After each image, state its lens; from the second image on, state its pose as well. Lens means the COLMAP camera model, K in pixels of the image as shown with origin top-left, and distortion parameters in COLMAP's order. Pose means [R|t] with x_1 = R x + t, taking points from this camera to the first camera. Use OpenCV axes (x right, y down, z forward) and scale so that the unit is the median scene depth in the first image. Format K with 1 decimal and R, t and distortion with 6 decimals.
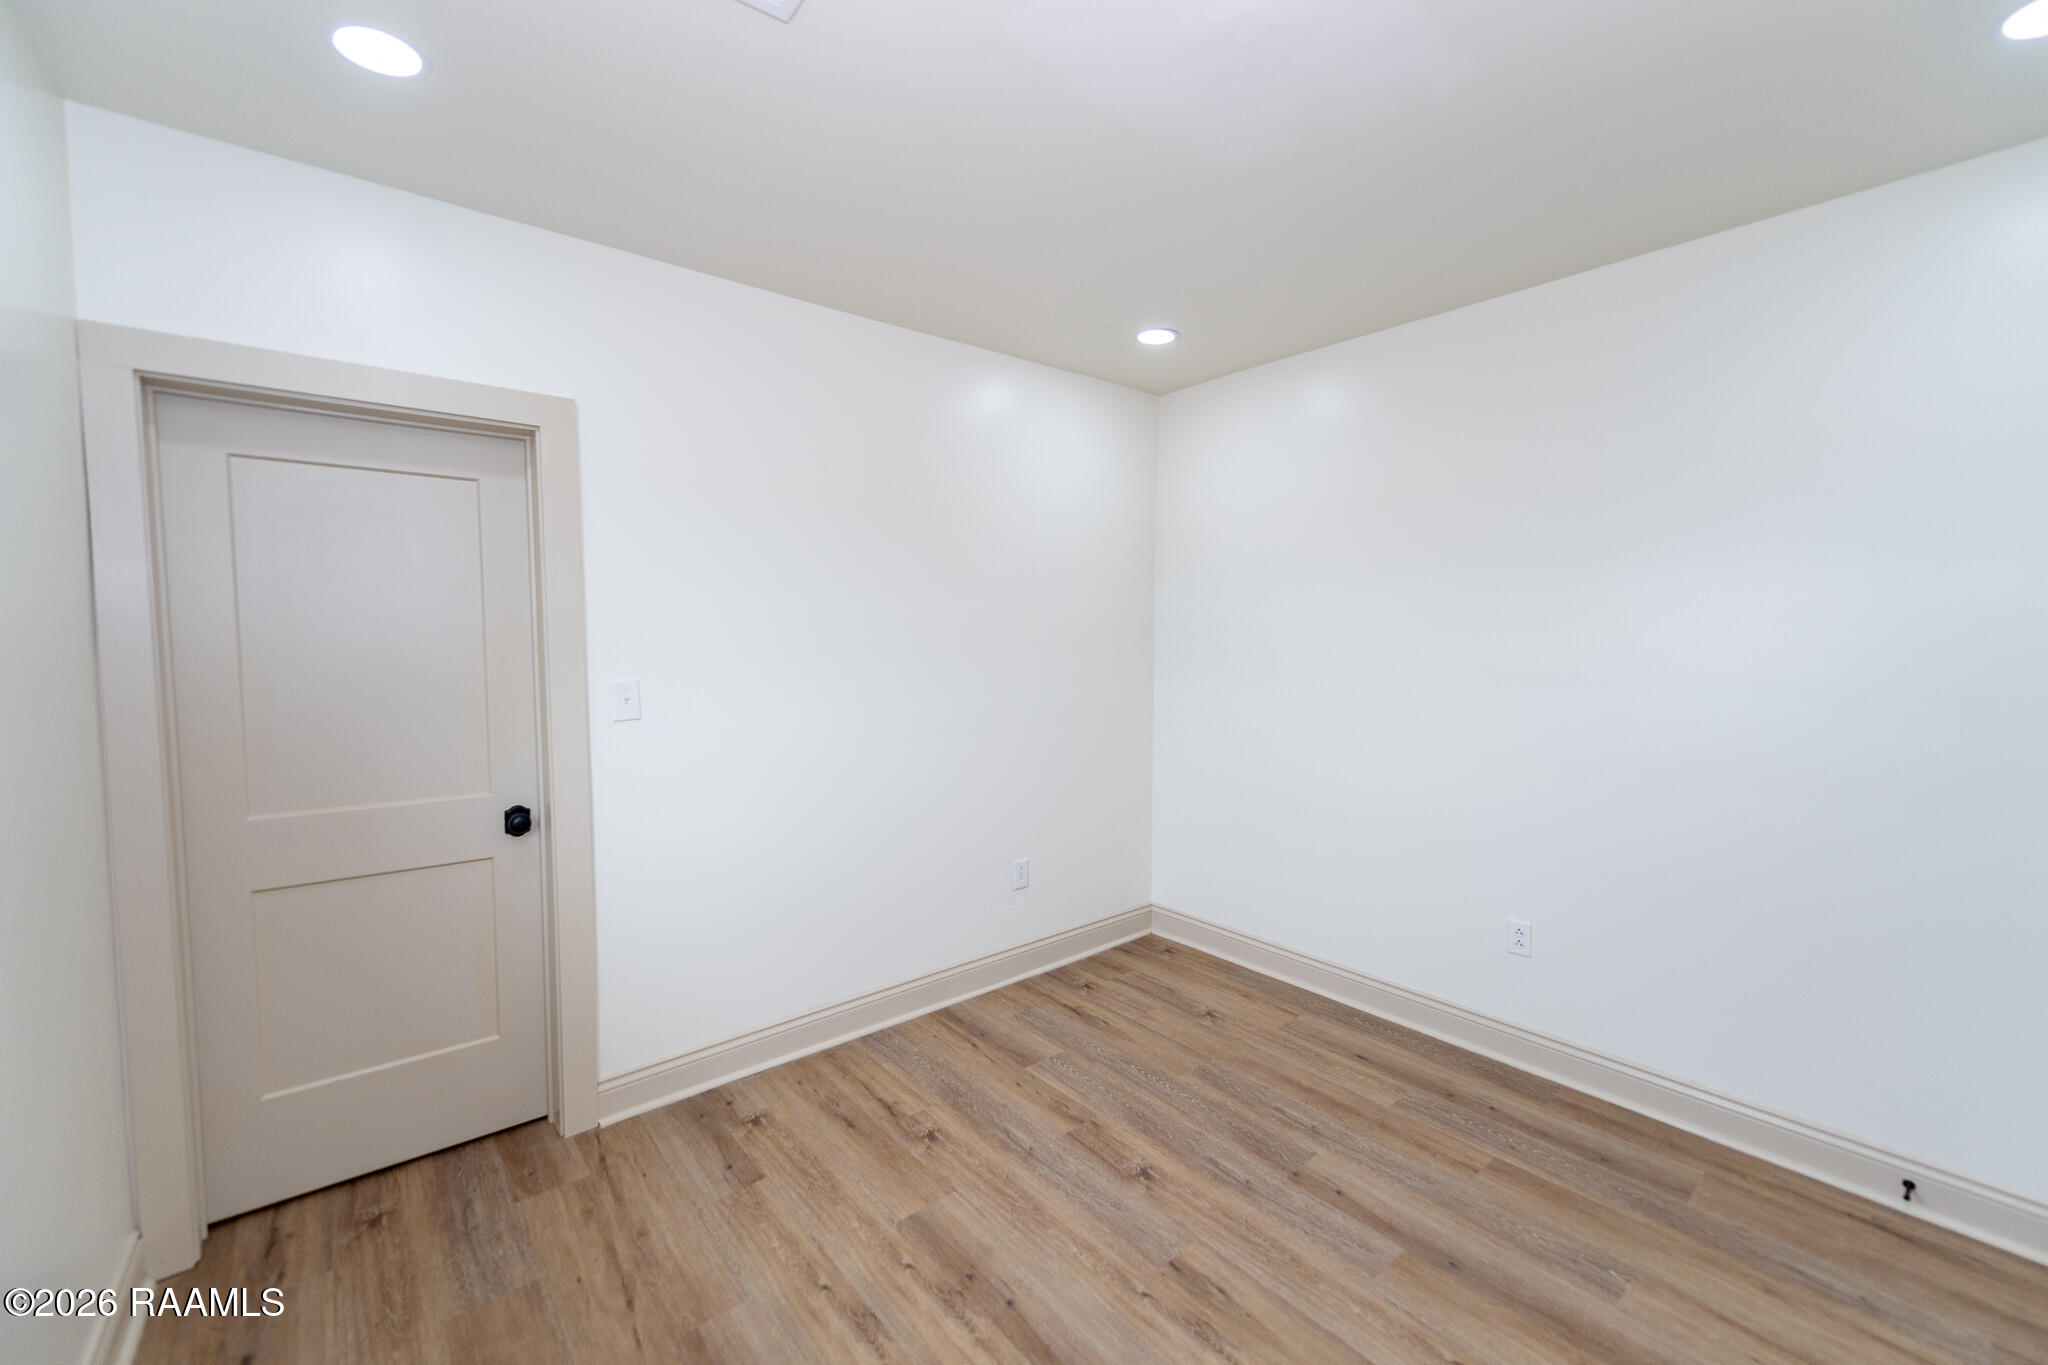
lens RADIAL K [[815.7, 0, 1020.2], [0, 815.7, 690.9], [0, 0, 1]] dist [0.008426, -0.000817]
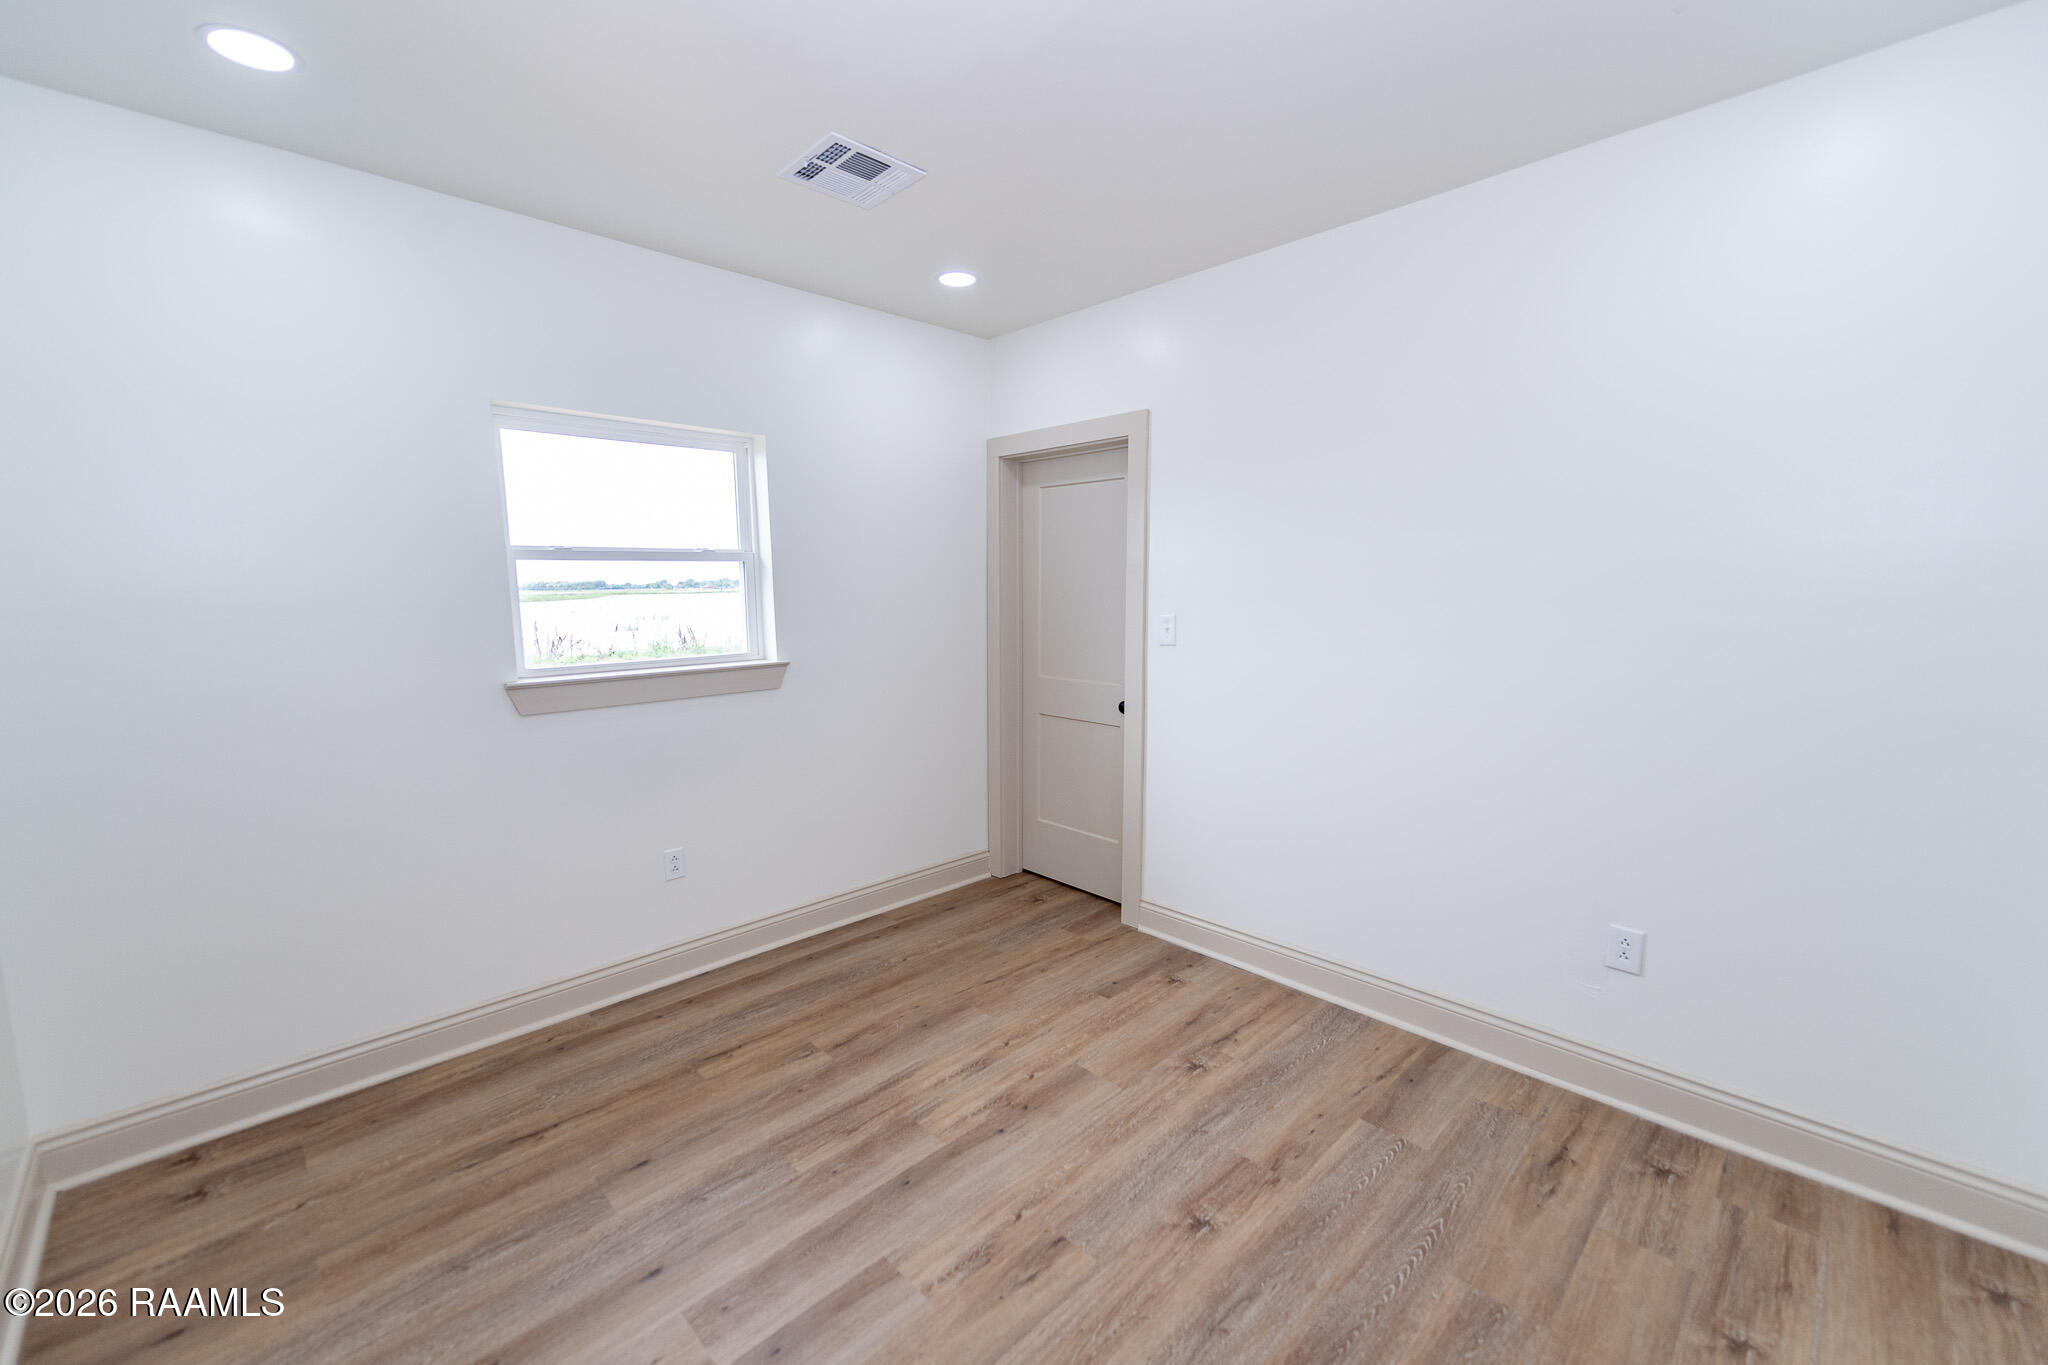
lens RADIAL K [[815.7, 0, 1036.1], [0, 815.7, 689.0], [0, 0, 1]] dist [0.008426, -0.000817]
pose [[0.110414, 0.131830, -0.985104, 0.873019], [-0.069207, 0.989778, 0.124699, -0.048493], [0.991473, 0.054407, 0.118409, 0.686537]]
